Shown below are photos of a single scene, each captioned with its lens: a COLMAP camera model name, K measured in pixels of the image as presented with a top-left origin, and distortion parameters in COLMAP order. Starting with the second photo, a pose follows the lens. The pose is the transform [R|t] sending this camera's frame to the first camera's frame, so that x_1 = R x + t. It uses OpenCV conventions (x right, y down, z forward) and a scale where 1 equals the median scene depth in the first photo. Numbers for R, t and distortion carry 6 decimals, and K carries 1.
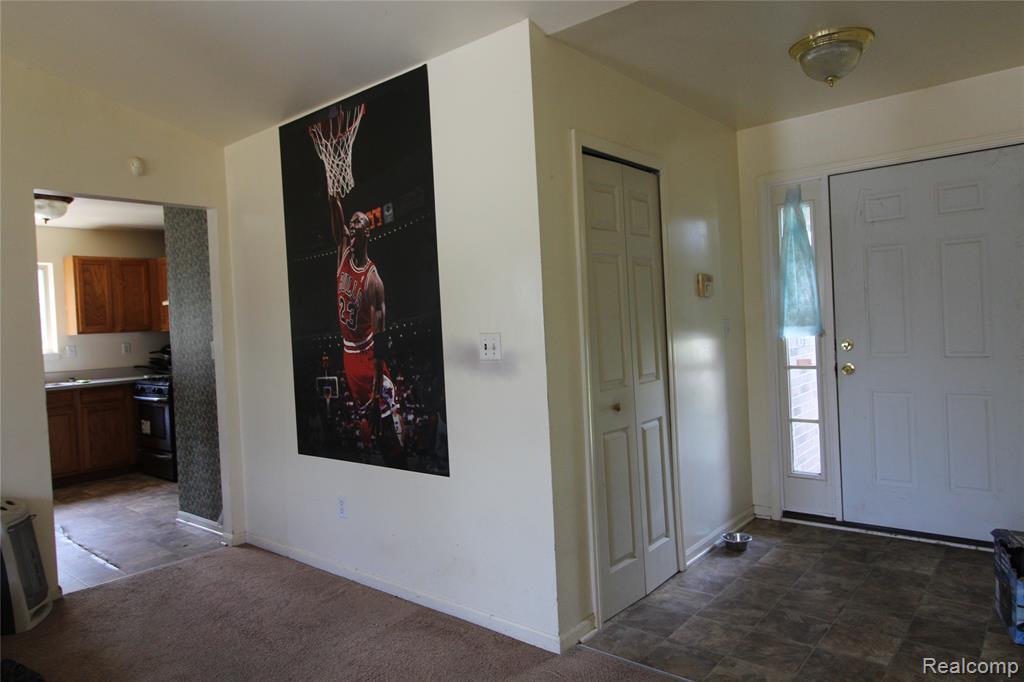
lens RADIAL K [[655.2, 0, 517.2], [0, 655.2, 336.6], [0, 0, 1]] dist [0.007899, -0.010580]
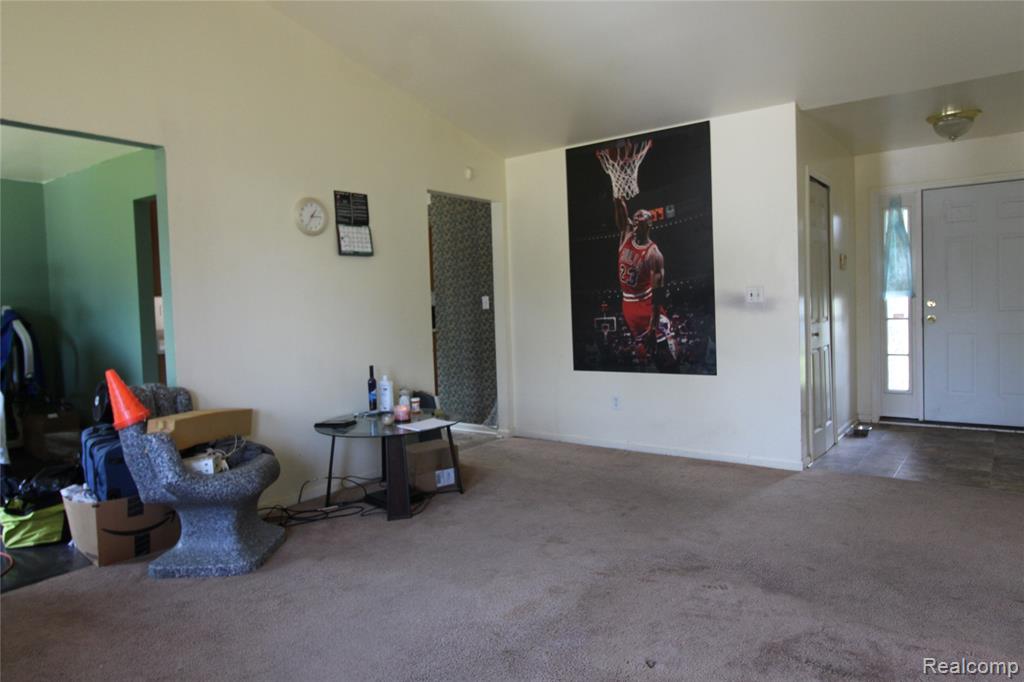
lens RADIAL K [[655.2, 0, 510.9], [0, 655.2, 335.3], [0, 0, 1]] dist [0.007899, -0.010580]
pose [[0.998864, 0.012854, 0.045880, -0.597278], [-0.014116, 0.999528, 0.027280, 0.066264], [-0.045508, -0.027897, 0.998574, -0.521994]]
